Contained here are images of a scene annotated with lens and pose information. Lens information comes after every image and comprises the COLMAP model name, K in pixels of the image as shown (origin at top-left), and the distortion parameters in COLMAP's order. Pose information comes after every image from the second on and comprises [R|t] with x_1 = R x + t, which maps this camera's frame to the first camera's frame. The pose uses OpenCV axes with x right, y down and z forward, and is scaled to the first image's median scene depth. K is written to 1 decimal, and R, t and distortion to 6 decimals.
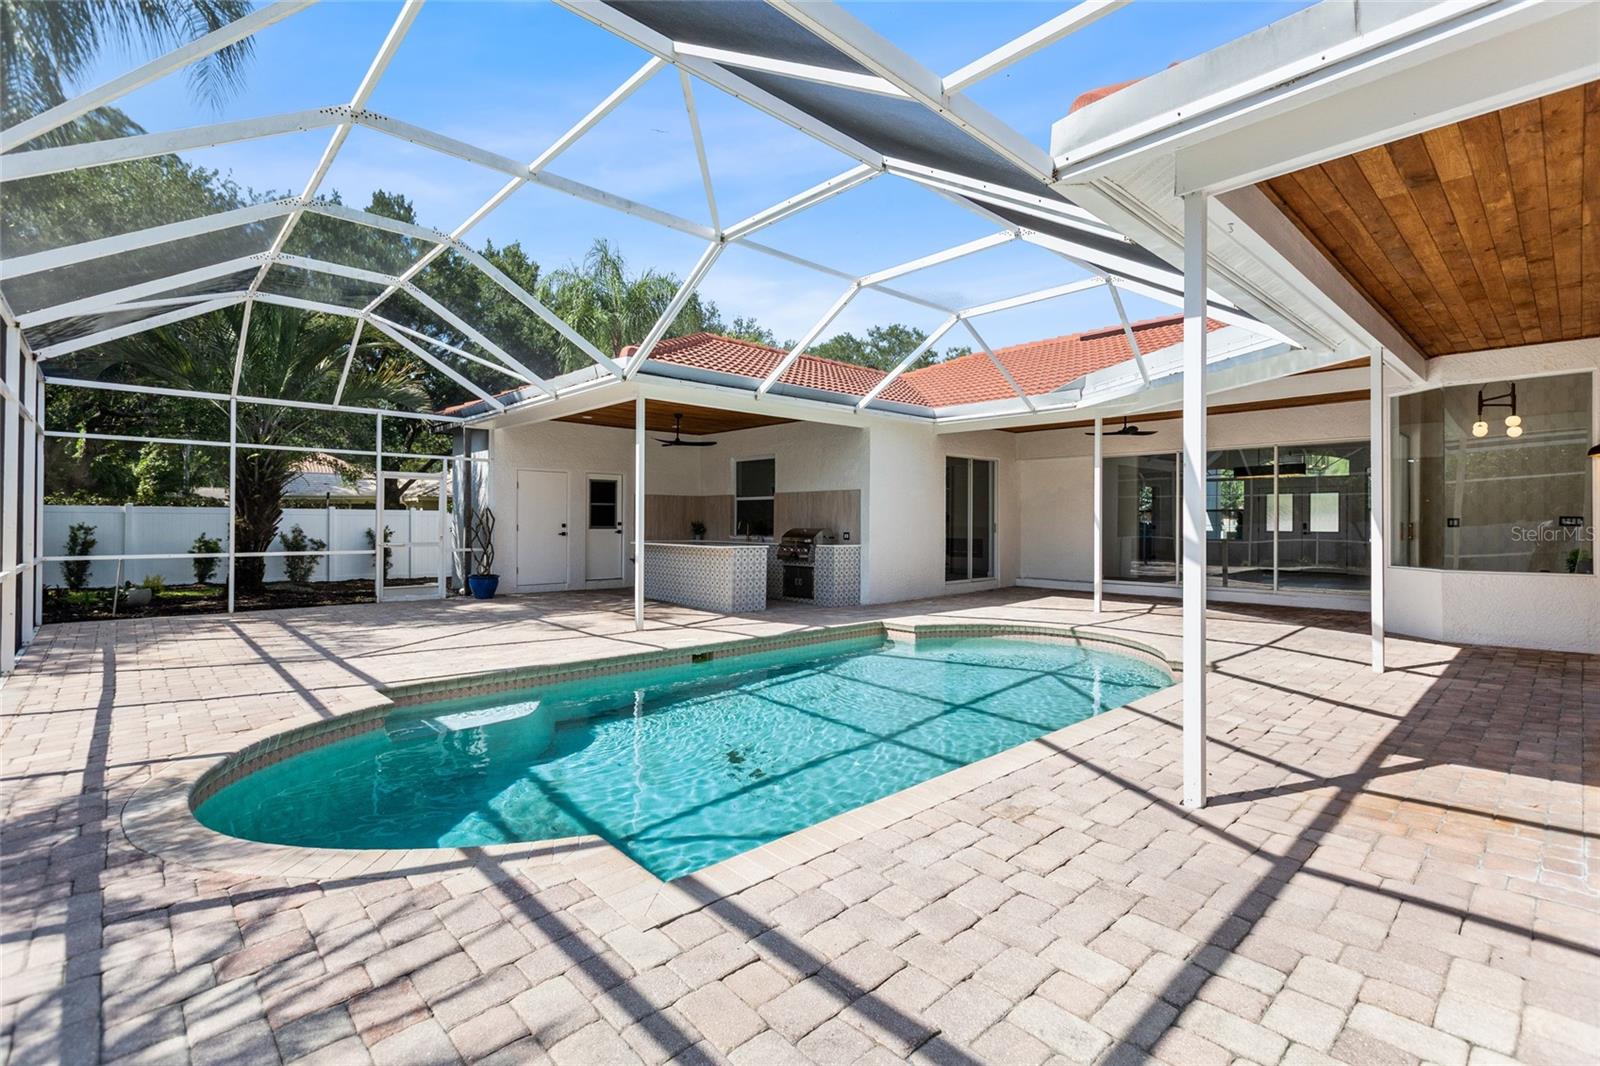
lens RADIAL K [[723.0, 0, 811.9], [0, 723.0, 525.8], [0, 0, 1]] dist [0.006554, -0.001434]
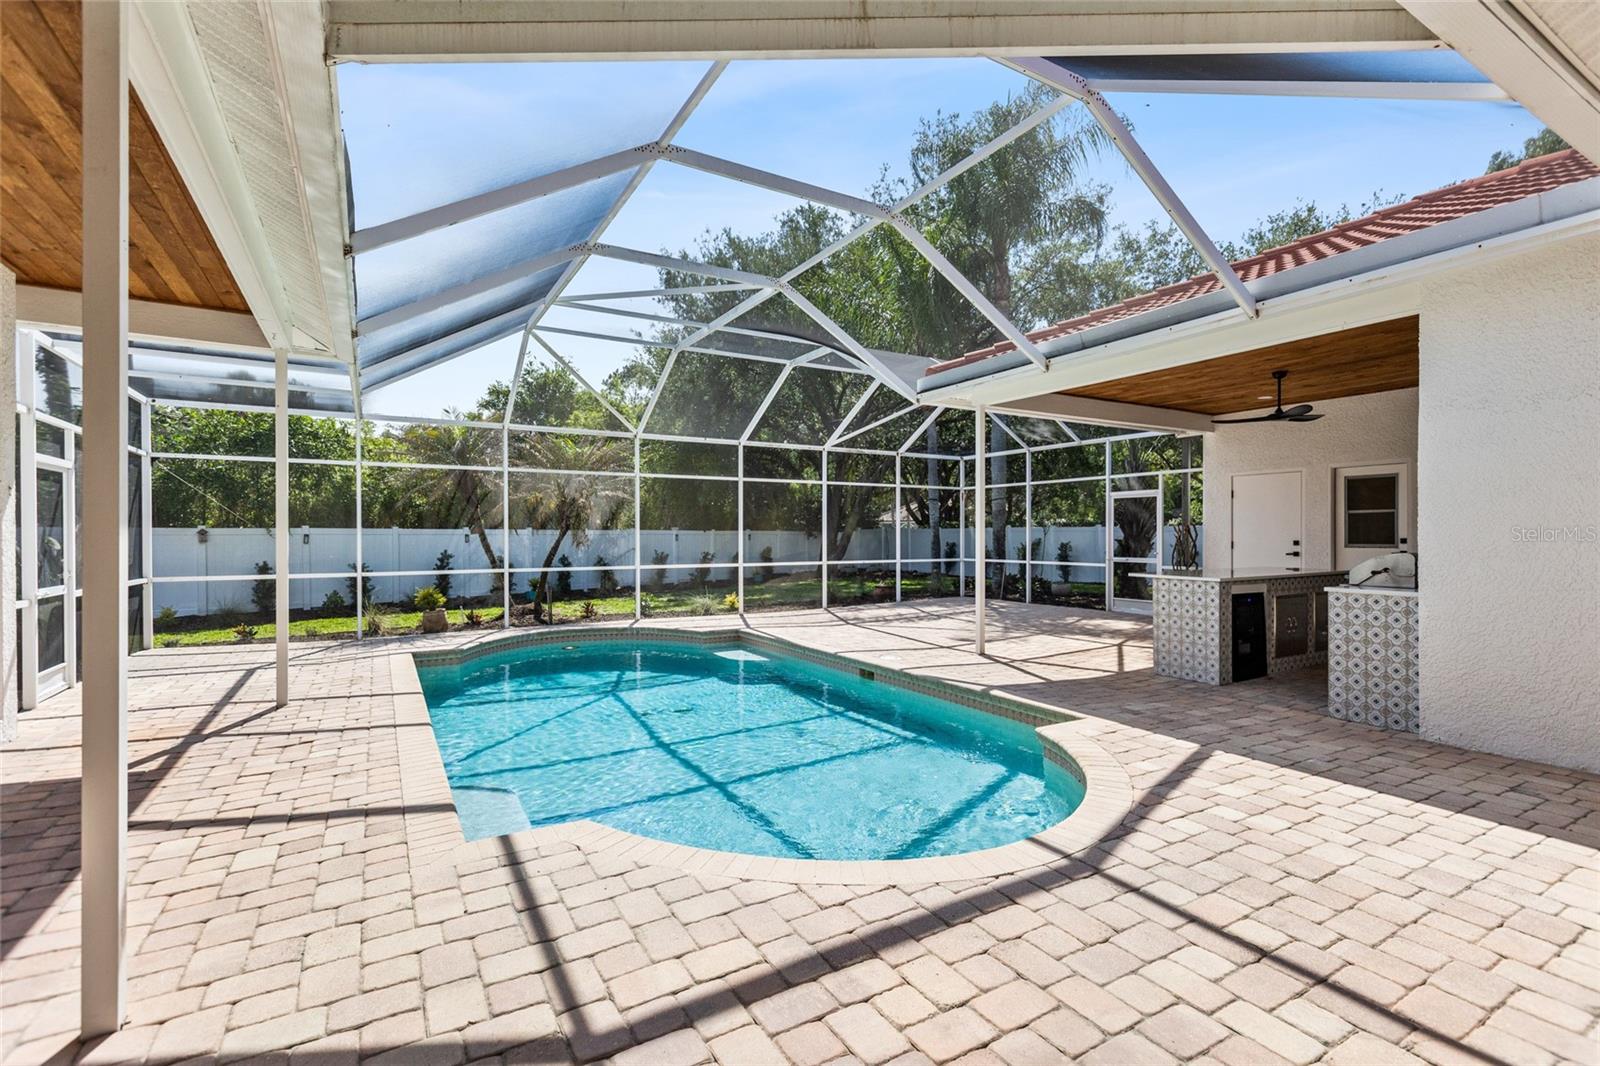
lens RADIAL K [[723.0, 0, 795.5], [0, 723.0, 535.8], [0, 0, 1]] dist [0.006554, -0.001434]
pose [[-0.232434, -0.003047, -0.972607, 0.544873], [-0.003988, 0.999990, -0.002180, -0.004093], [0.972604, 0.003372, -0.232443, 0.724992]]
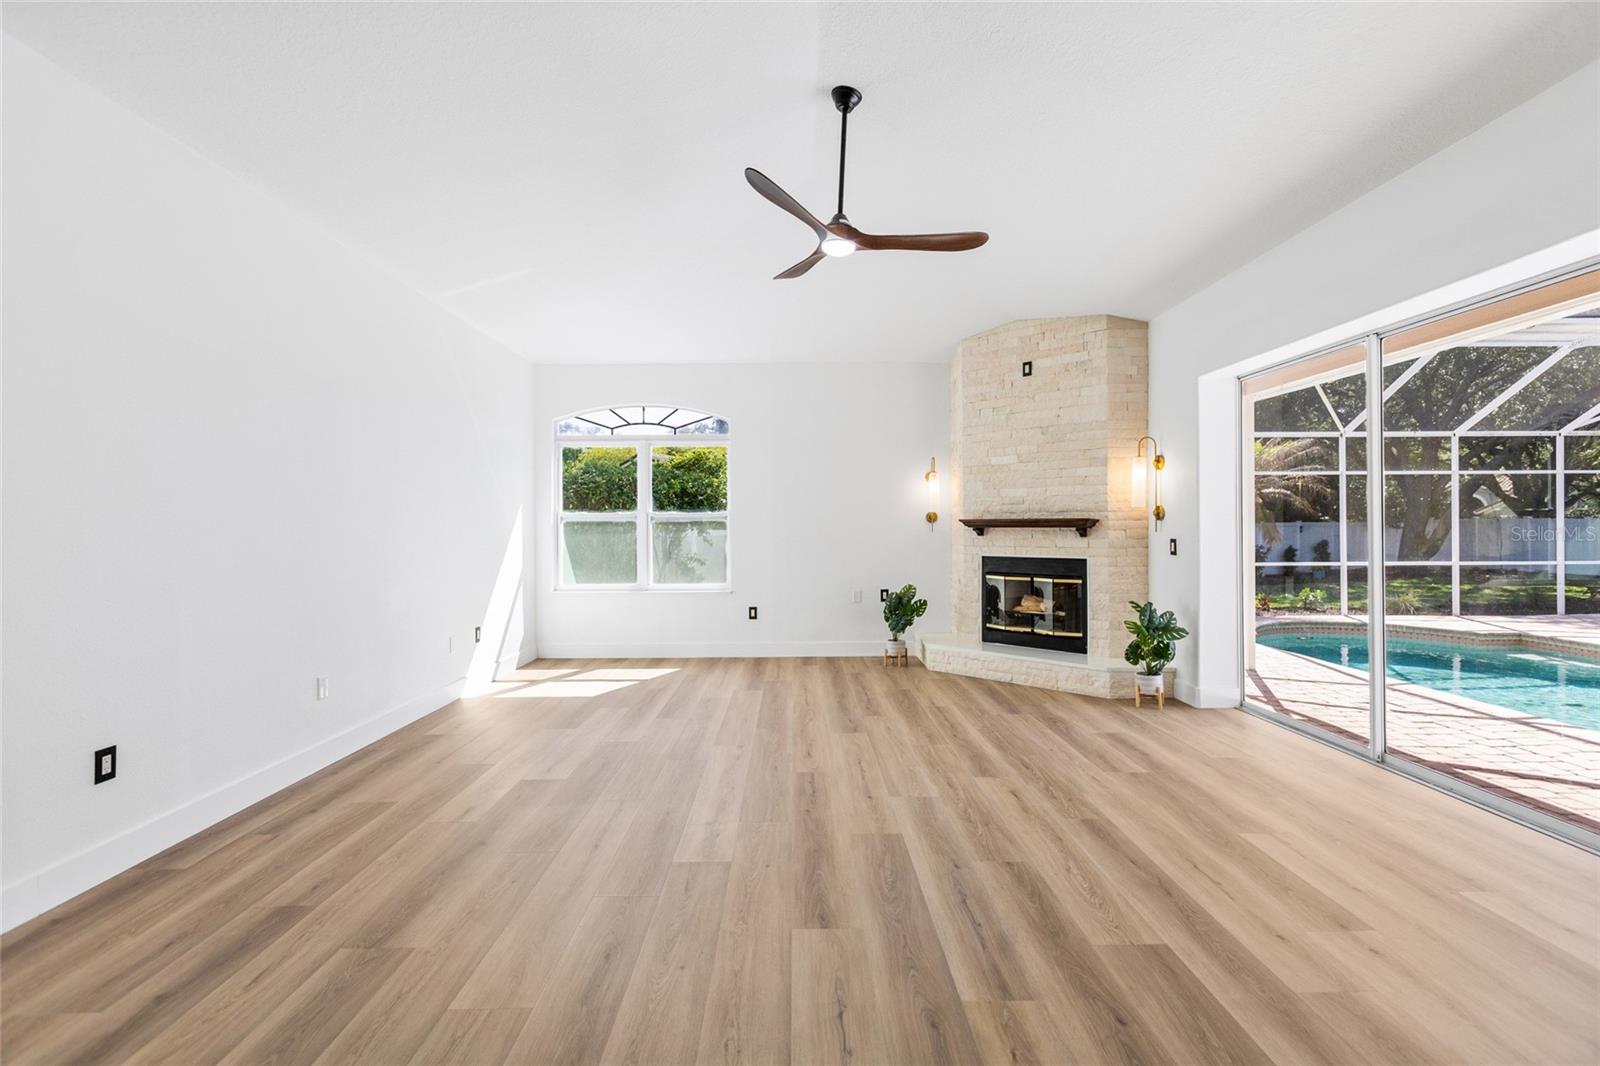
lens RADIAL K [[723.0, 0, 797.9], [0, 723.0, 522.9], [0, 0, 1]] dist [0.006554, -0.001434]
pose [[-0.686755, -0.003388, -0.726881, 0.871321], [-0.001582, 0.999994, -0.003166, -0.014899], [0.726887, -0.001024, -0.686756, 0.429120]]
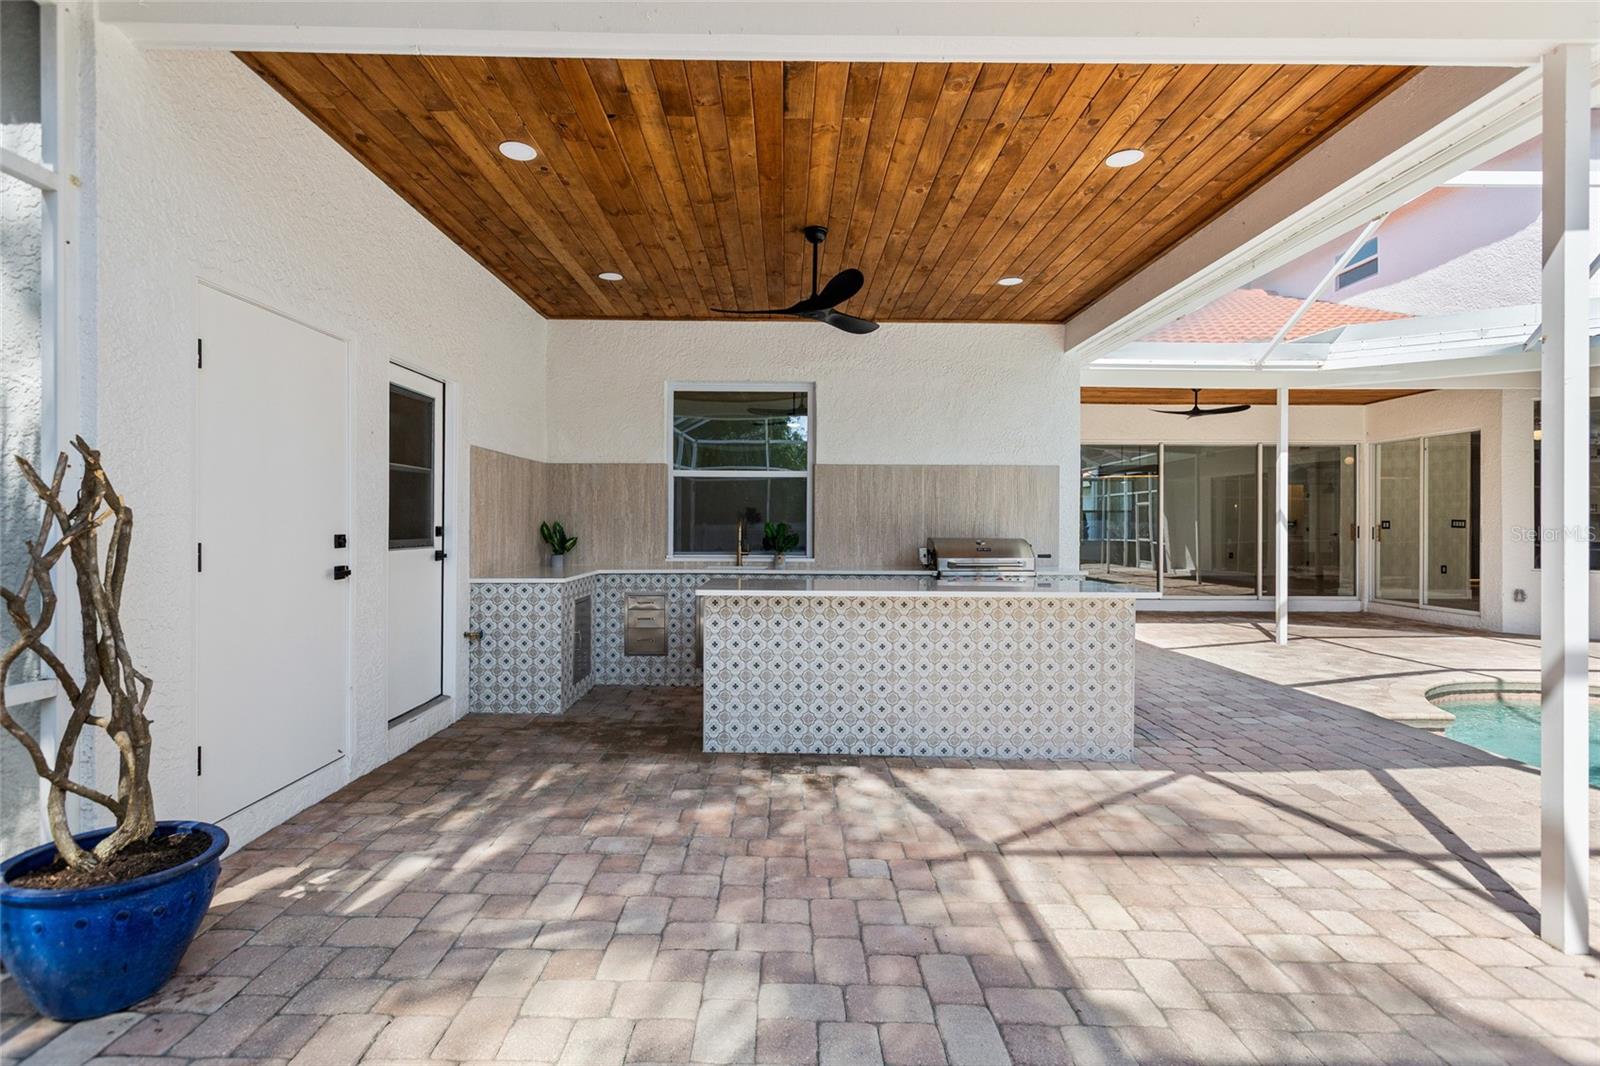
lens RADIAL K [[723.0, 0, 803.2], [0, 723.0, 524.3], [0, 0, 1]] dist [0.006554, -0.001434]
pose [[0.676144, -0.001134, 0.736769, -0.453748], [0.001442, 0.999999, 0.000216, -0.006180], [-0.736768, 0.000916, 0.676145, 0.764045]]
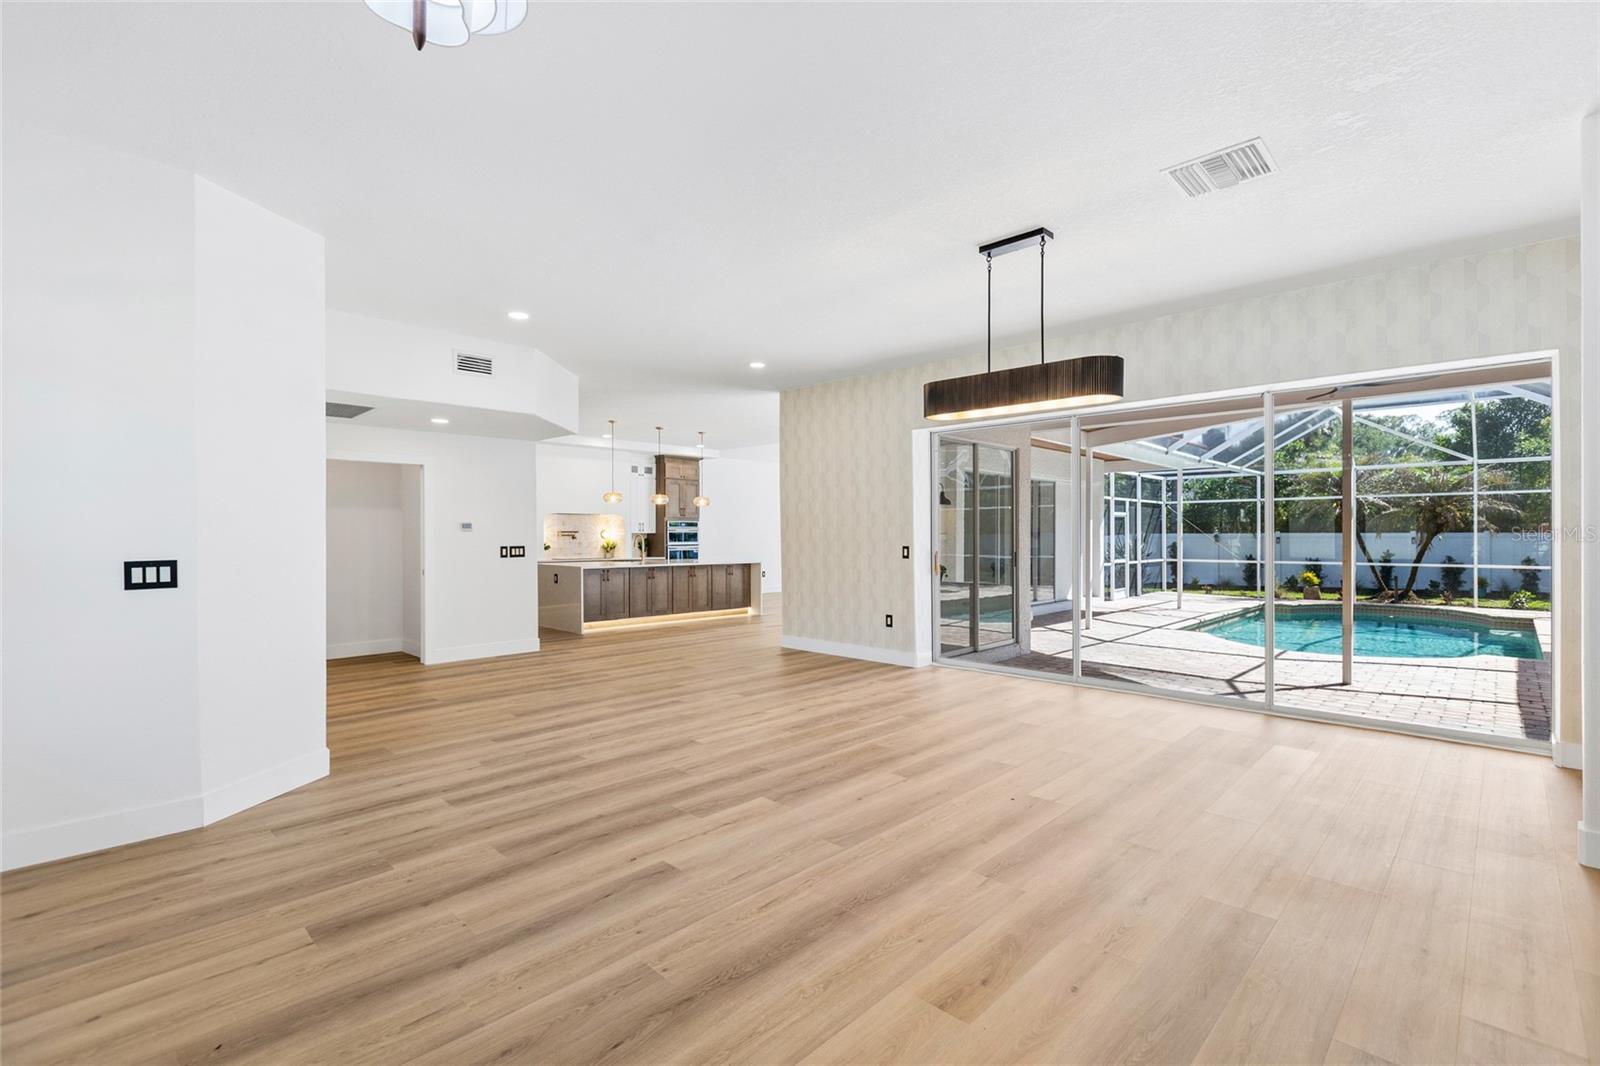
lens RADIAL K [[723.0, 0, 803.2], [0, 723.0, 545.3], [0, 0, 1]] dist [0.006554, -0.001434]
pose [[-0.999399, -0.001076, -0.034644, 0.826378], [-0.001778, 0.999793, 0.020244, -0.021253], [0.034615, 0.020293, -0.999195, 1.467538]]
